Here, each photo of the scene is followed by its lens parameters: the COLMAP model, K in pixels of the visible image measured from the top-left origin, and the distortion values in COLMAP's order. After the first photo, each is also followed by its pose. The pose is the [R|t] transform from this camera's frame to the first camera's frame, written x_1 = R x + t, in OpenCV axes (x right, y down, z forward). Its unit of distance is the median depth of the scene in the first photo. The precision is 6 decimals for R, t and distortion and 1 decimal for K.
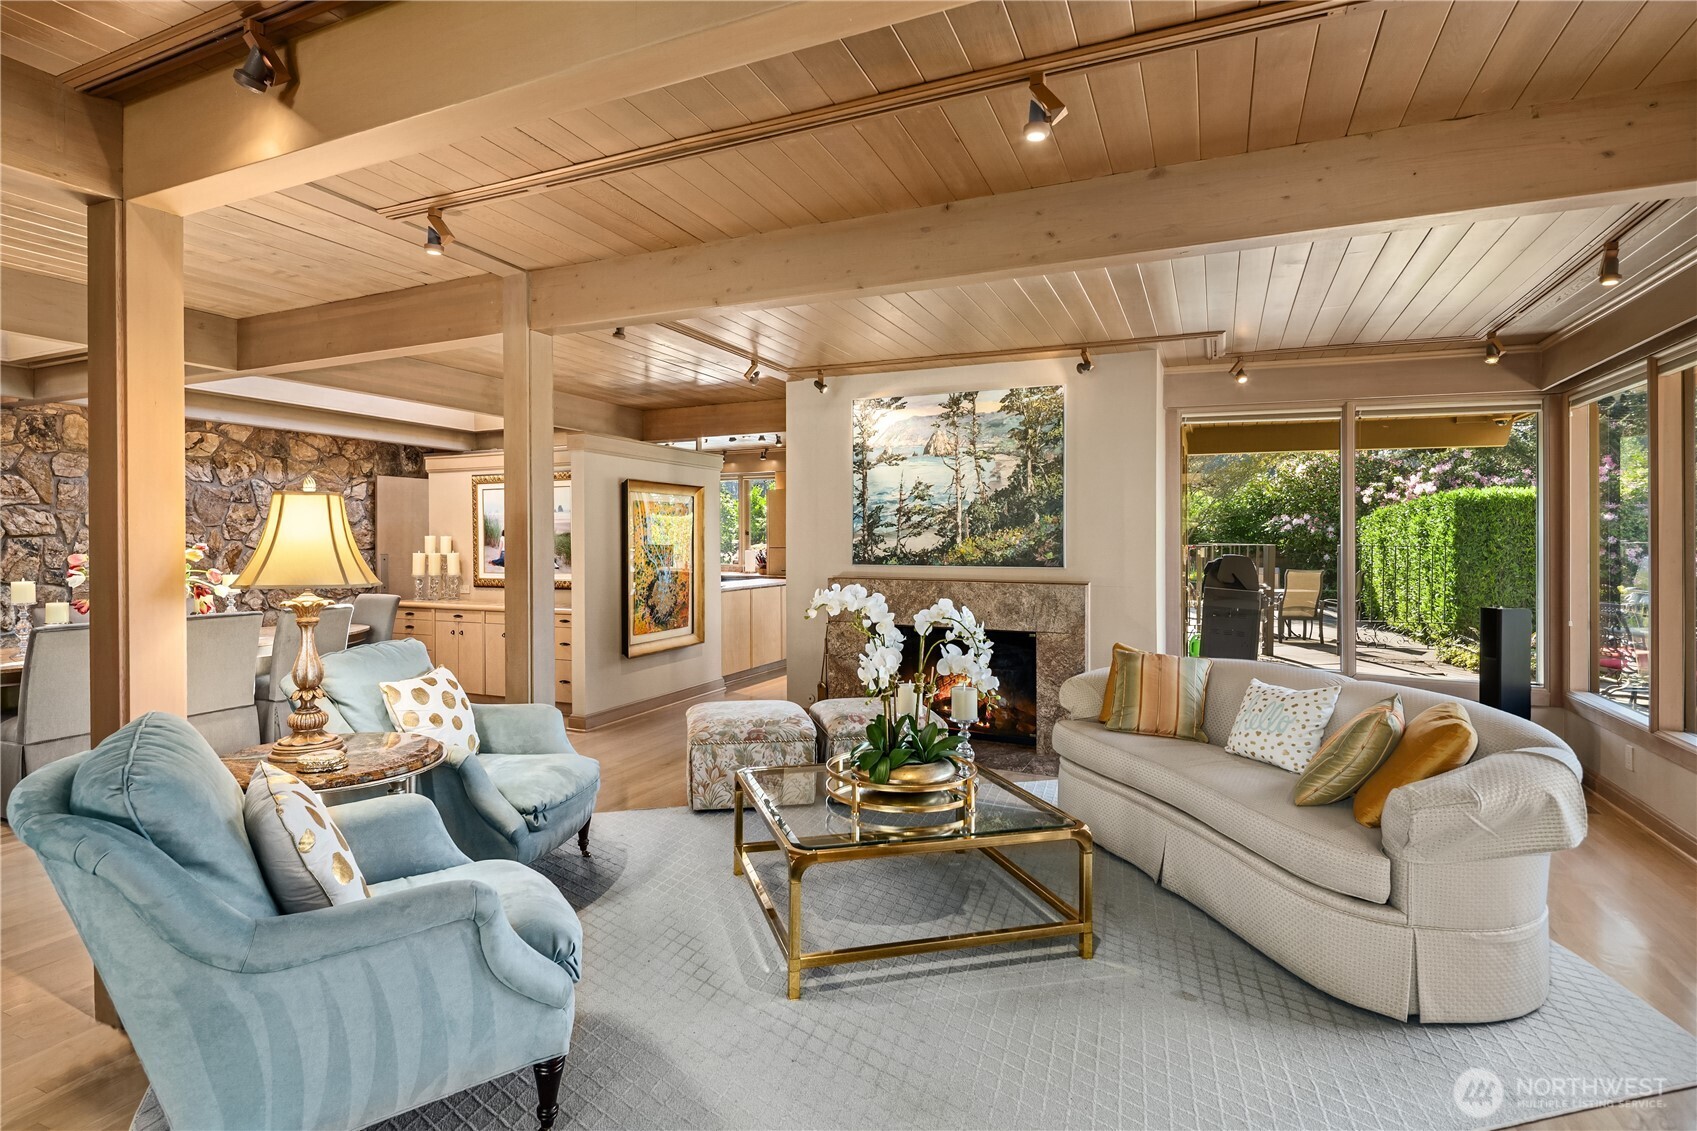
lens RADIAL K [[835.6, 0, 890.3], [0, 835.6, 542.8], [0, 0, 1]] dist [0.003537, 0.000185]
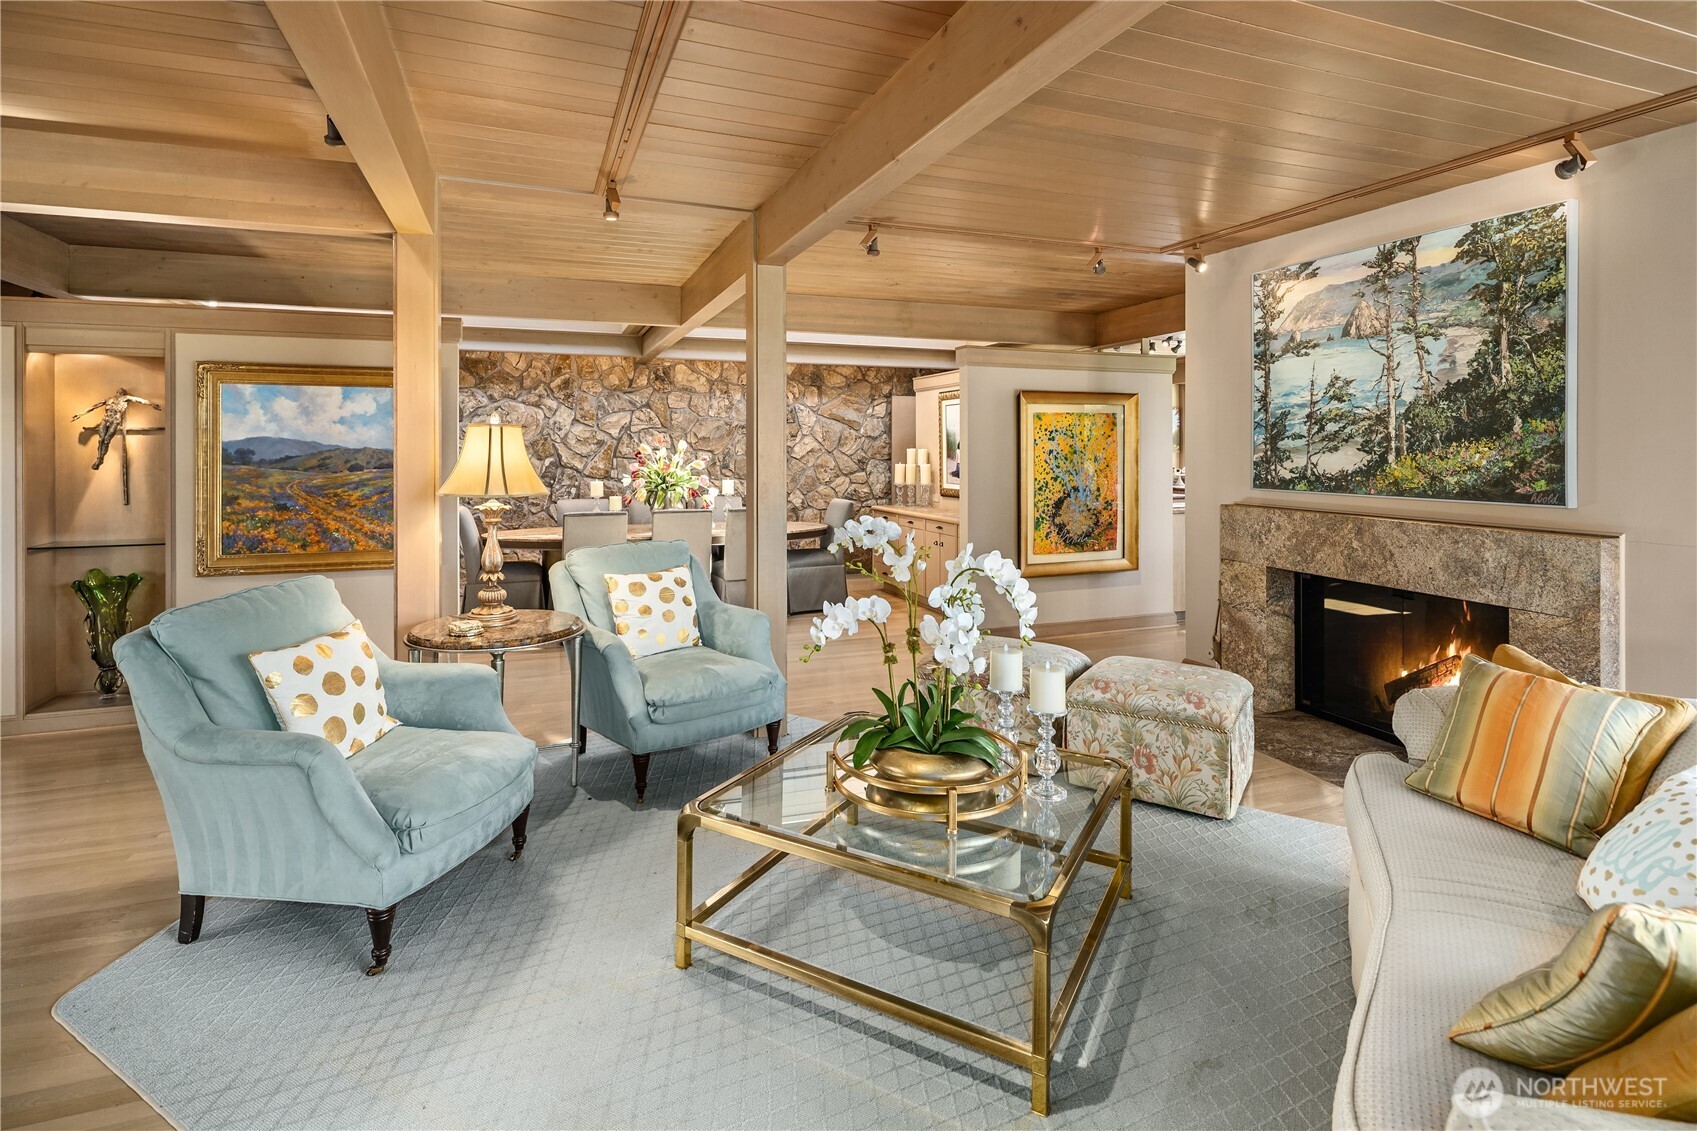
lens RADIAL K [[853.3, 0, 842.0], [0, 853.3, 449.5], [0, 0, 1]] dist [0.001459, -0.000515]
pose [[0.693289, 0.002187, -0.720656, 0.271637], [-0.003123, 0.999995, 0.000031, -0.008981], [0.720652, 0.002229, 0.693293, 0.190478]]
